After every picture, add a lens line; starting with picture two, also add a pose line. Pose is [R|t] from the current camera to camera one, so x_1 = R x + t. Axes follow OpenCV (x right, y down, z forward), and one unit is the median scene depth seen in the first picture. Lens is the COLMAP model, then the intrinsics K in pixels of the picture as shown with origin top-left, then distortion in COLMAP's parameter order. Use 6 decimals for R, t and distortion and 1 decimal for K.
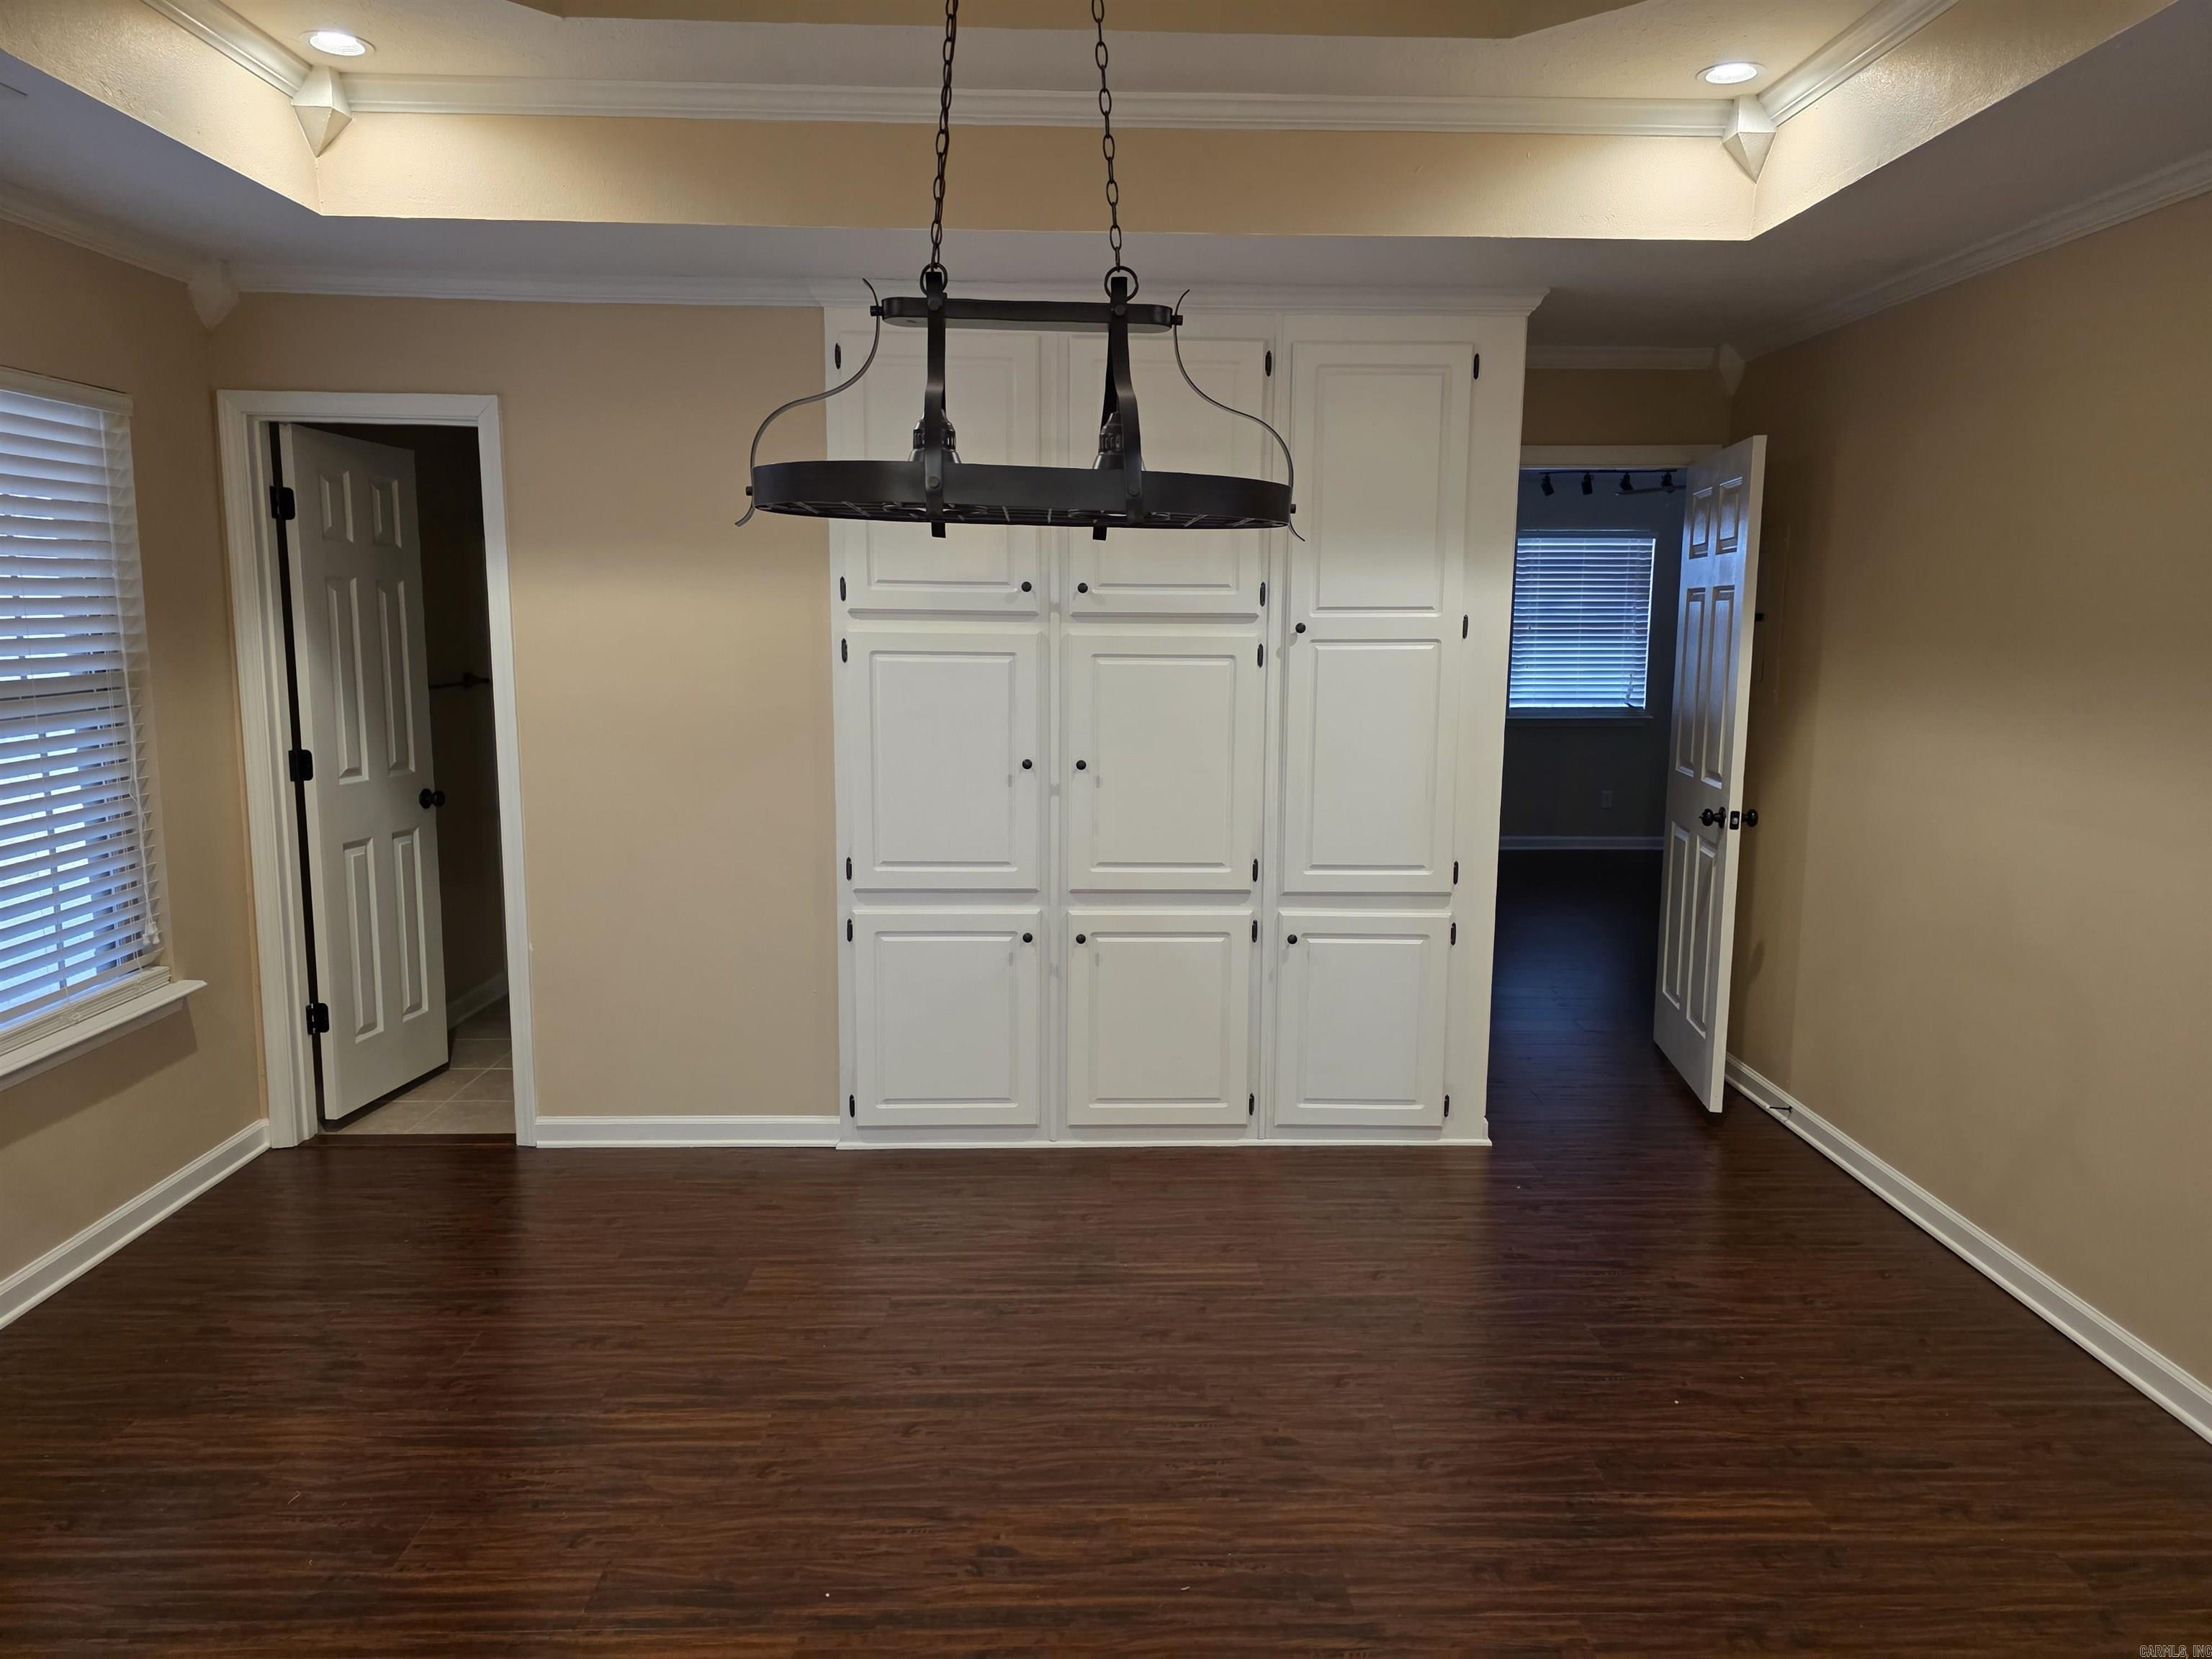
lens RADIAL K [[1480.3, 0, 1109.1], [0, 1480.3, 819.8], [0, 0, 1]] dist [0.050422, -0.037443]
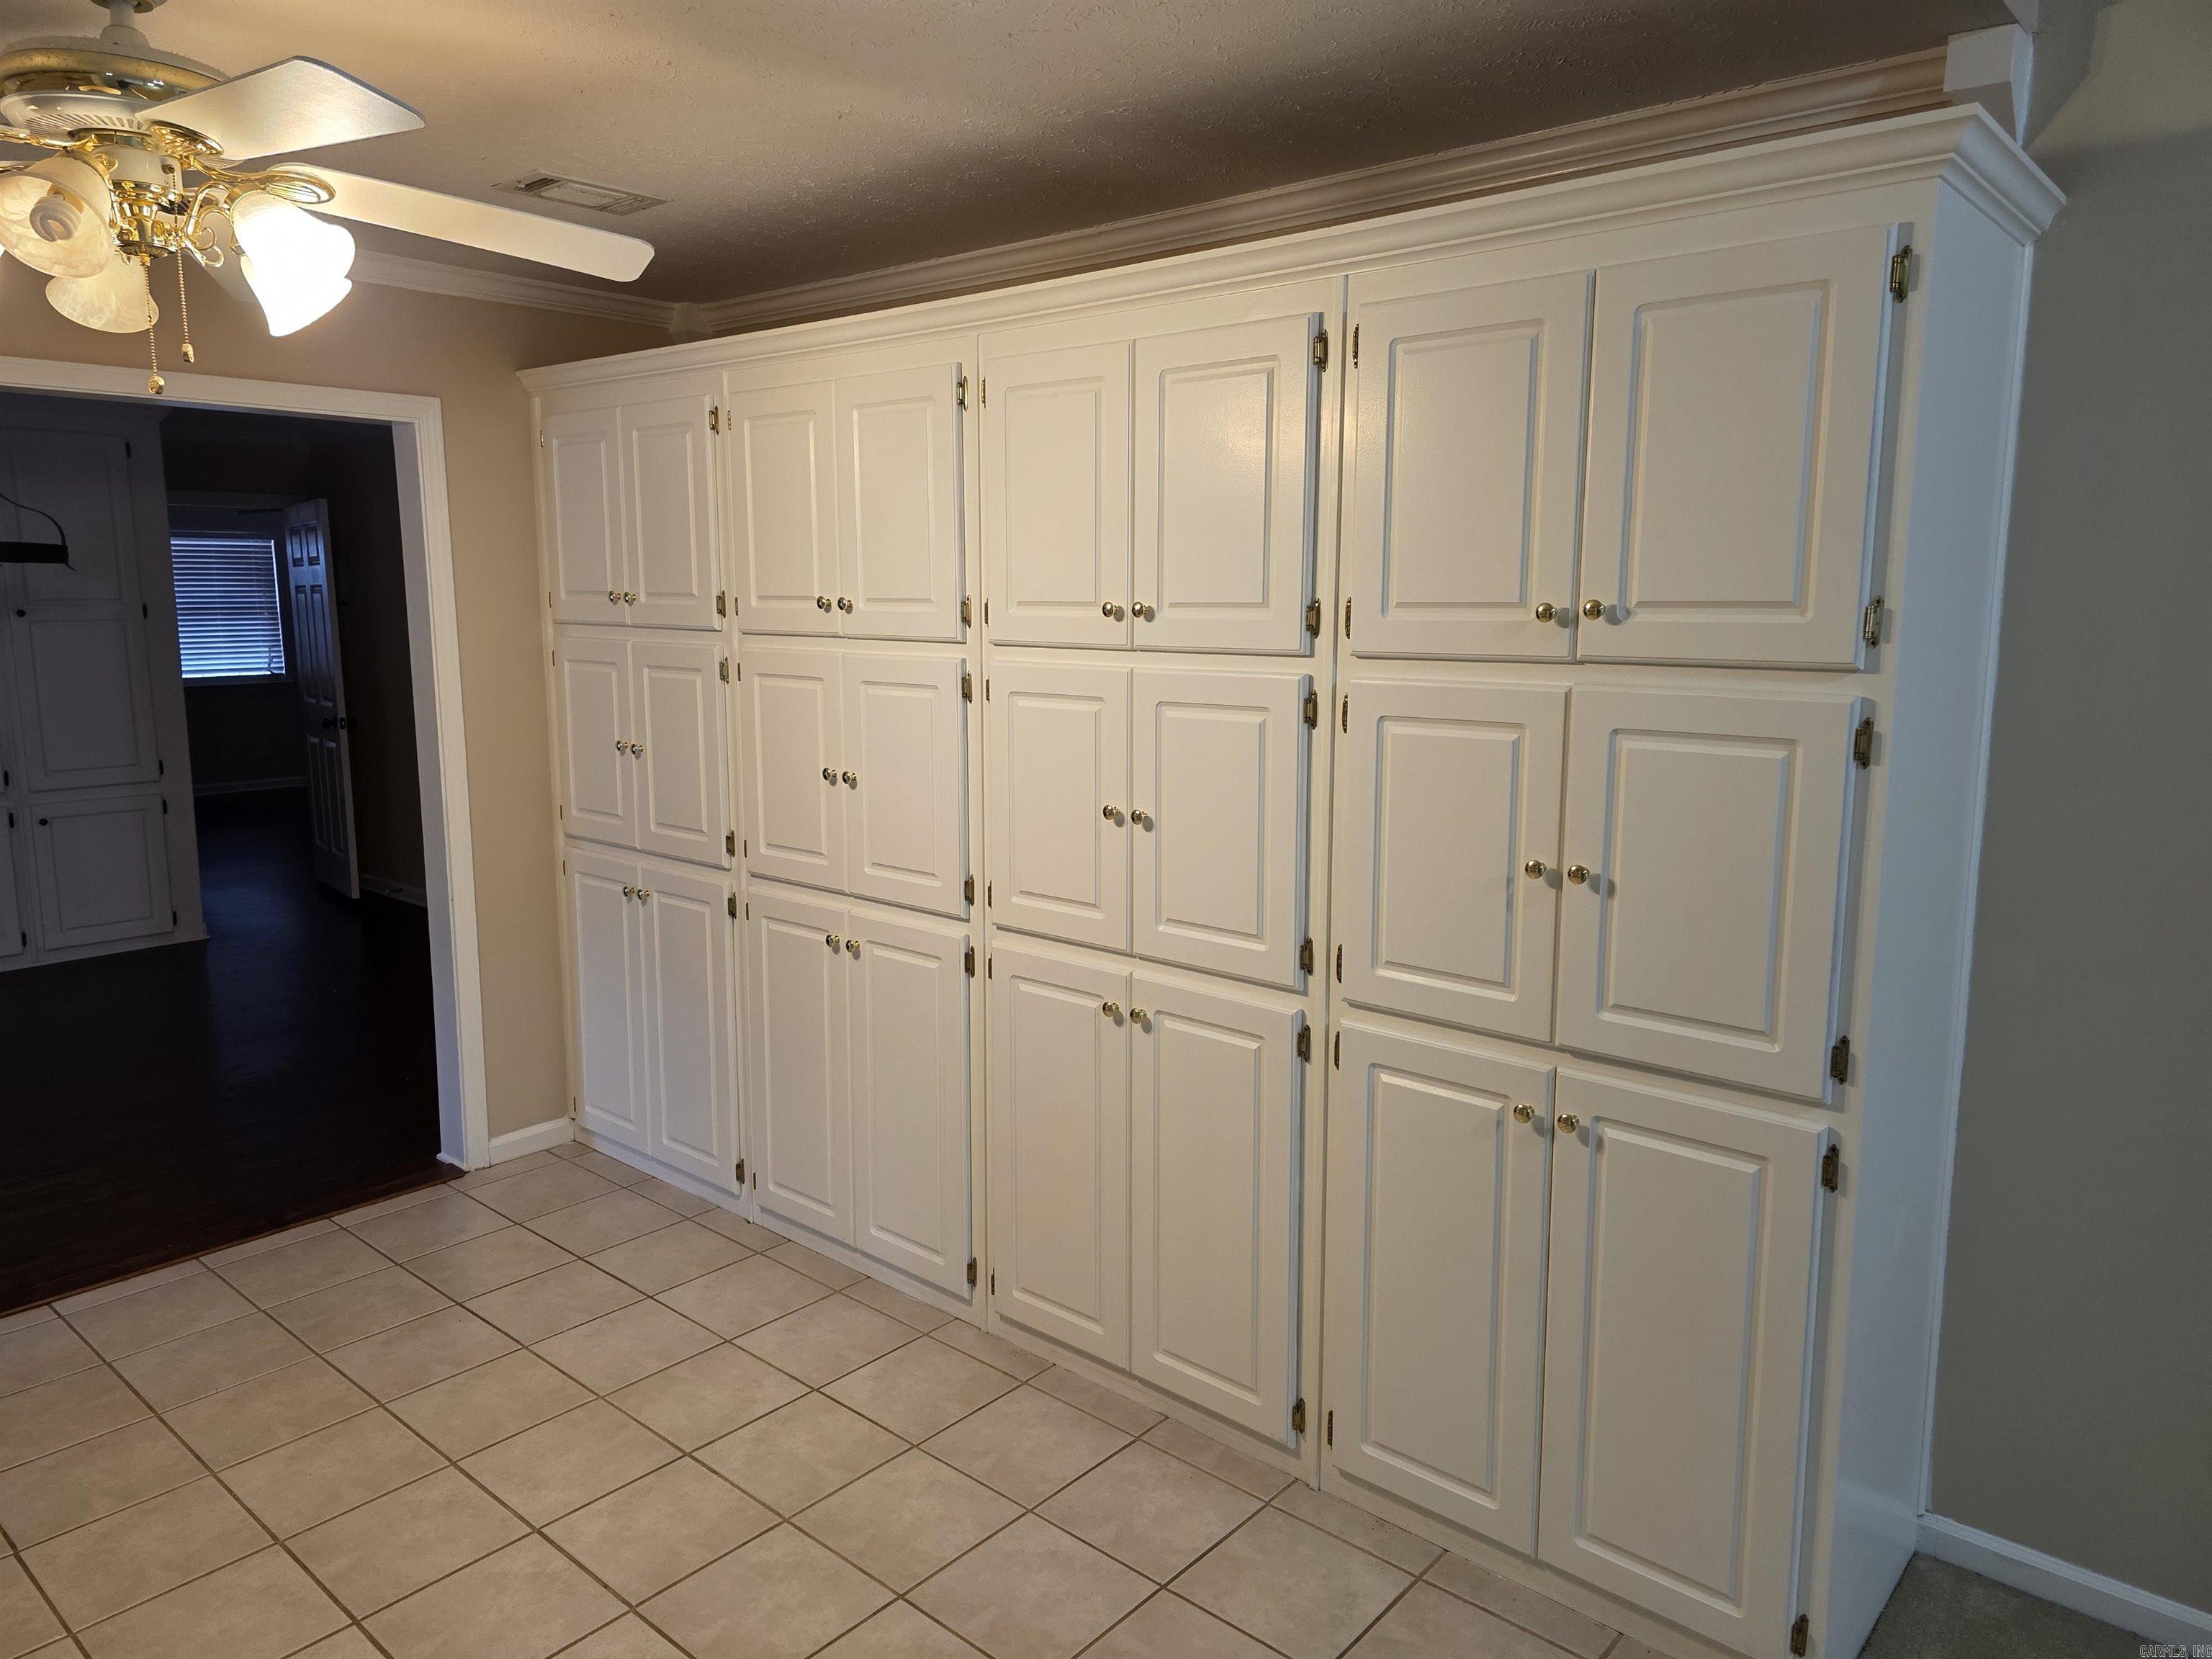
lens RADIAL K [[1480.3, 0, 1097.3], [0, 1480.3, 810.4], [0, 0, 1]] dist [0.050422, -0.037443]
pose [[0.670900, -0.116450, 0.732347, -0.270381], [0.110631, 0.992258, 0.056429, 0.100796], [-0.733249, 0.043162, 0.678589, -0.803894]]
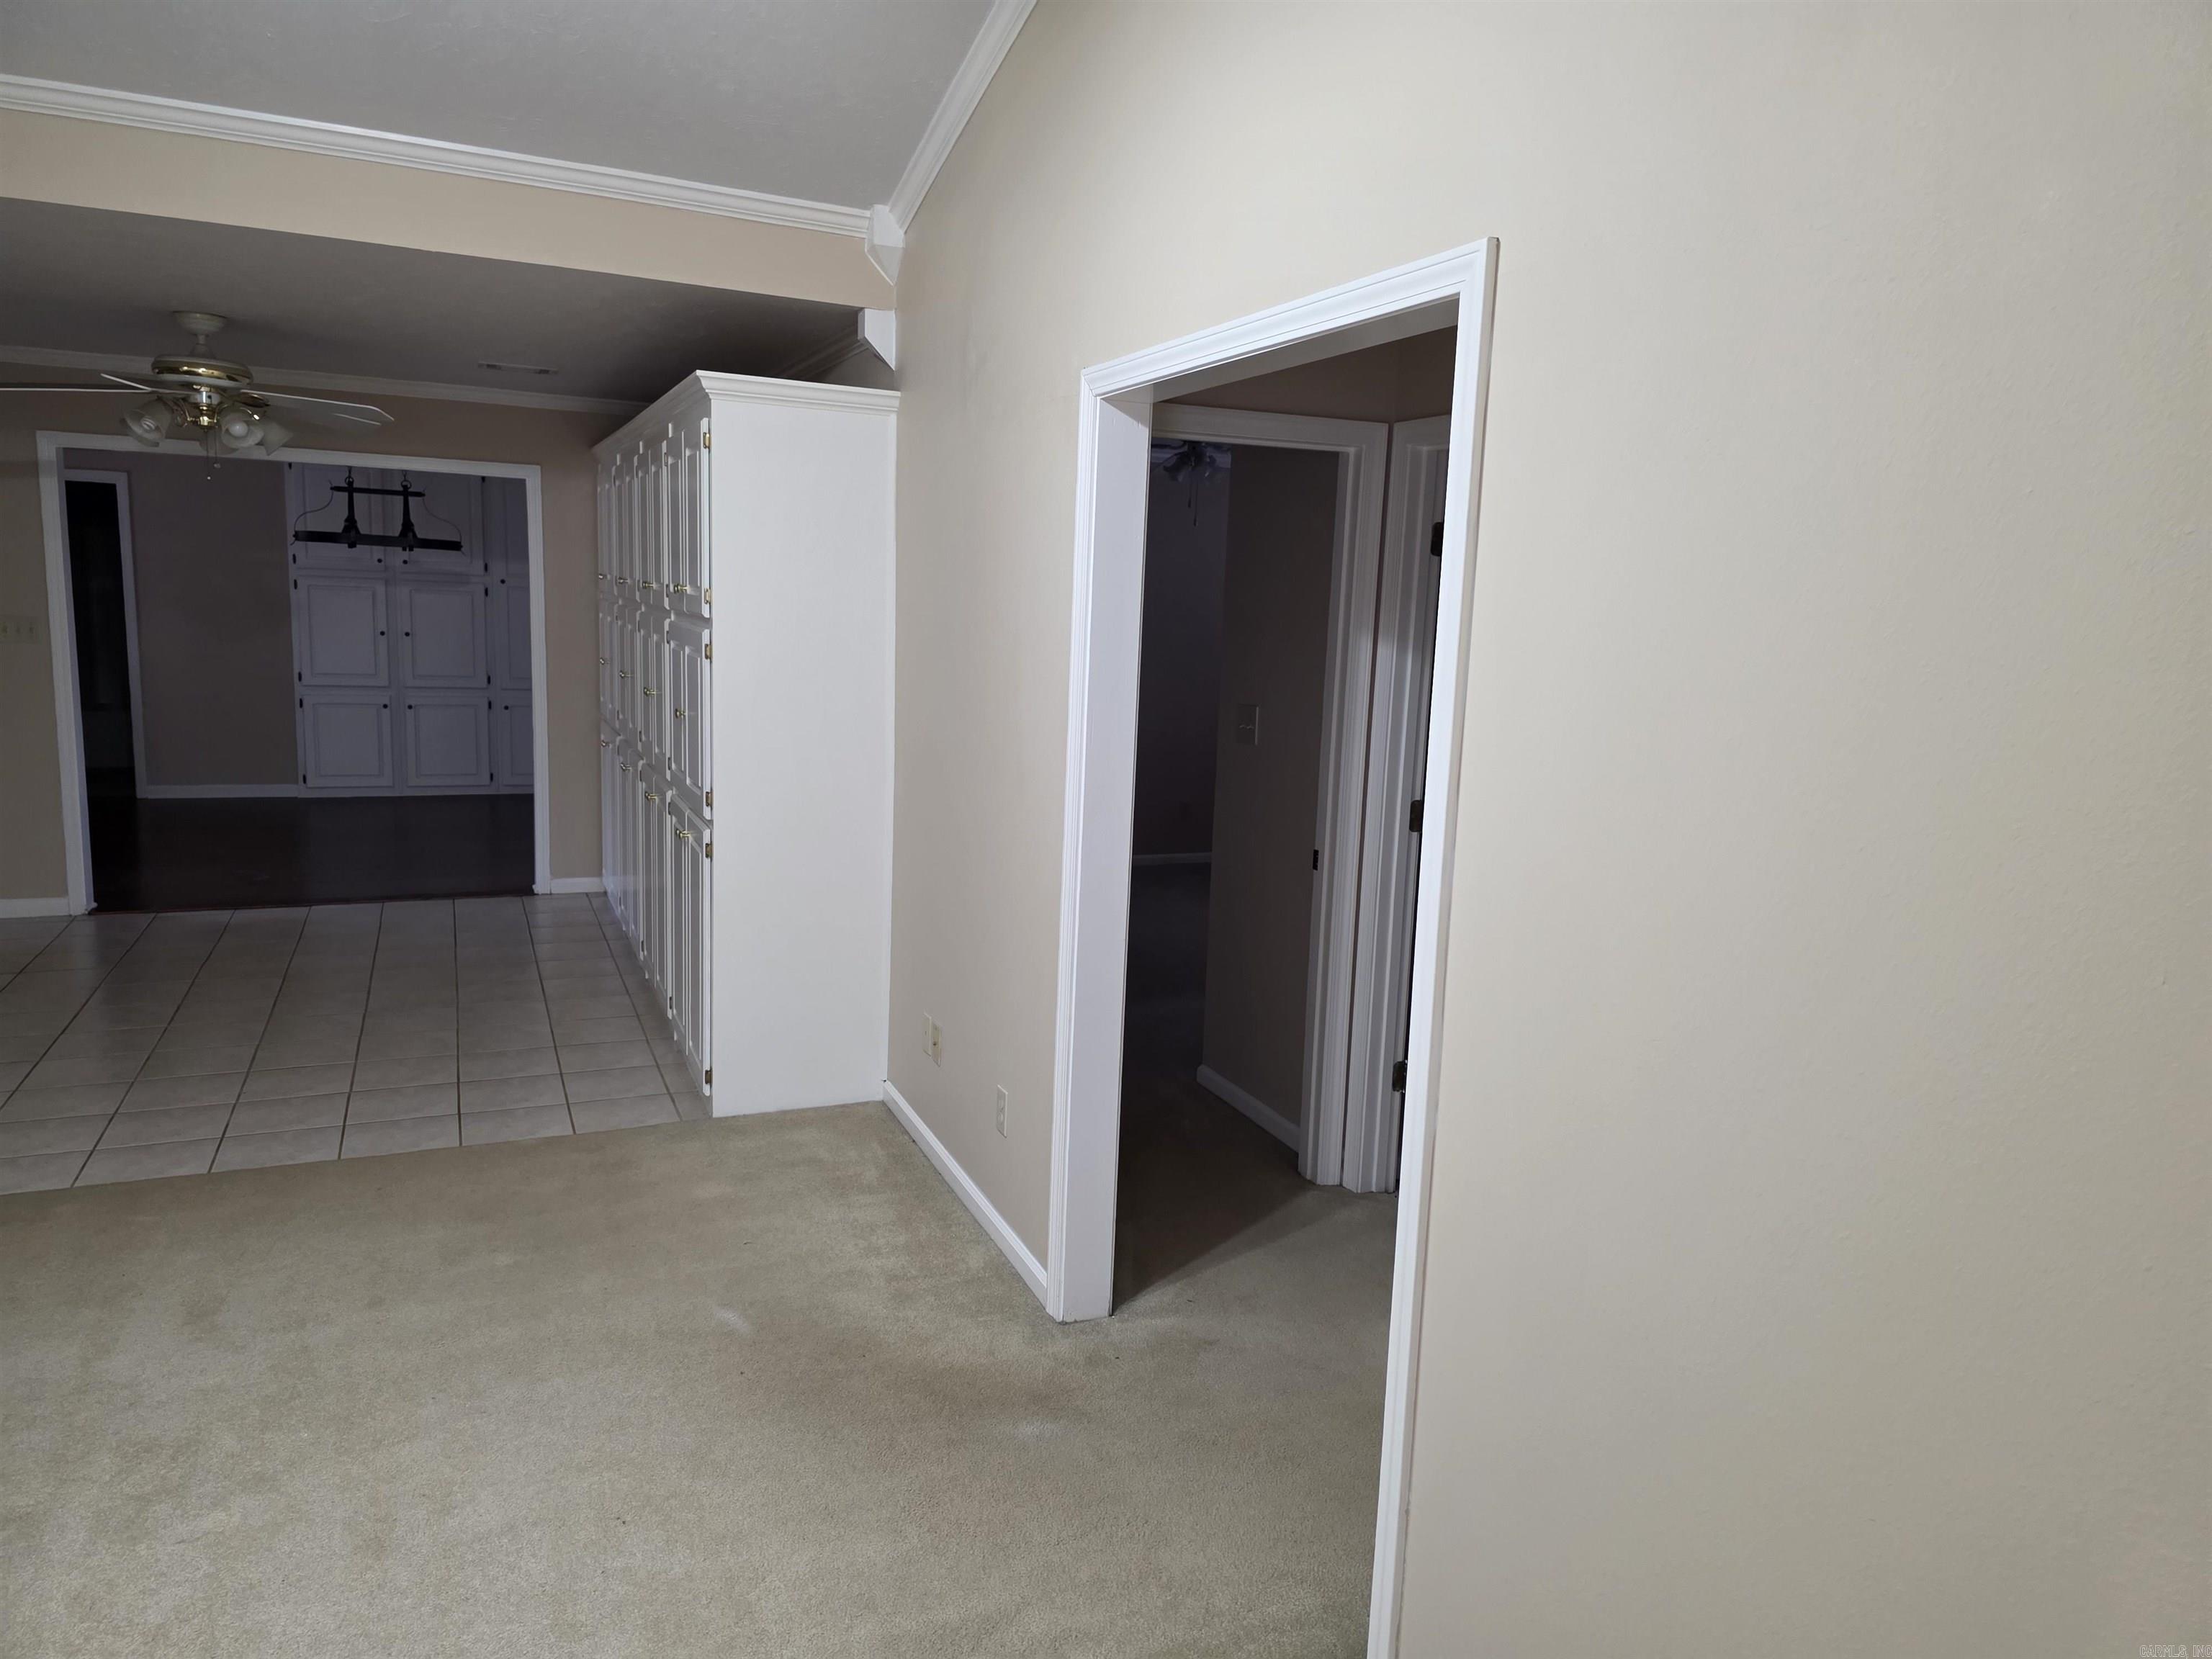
lens RADIAL K [[1480.3, 0, 1110.1], [0, 1480.3, 830.1], [0, 0, 1]] dist [0.050422, -0.037443]
pose [[0.920727, -0.034611, 0.388670, 0.077145], [0.023405, 0.999164, 0.033530, 0.224012], [-0.389505, -0.021775, 0.920767, -1.688244]]
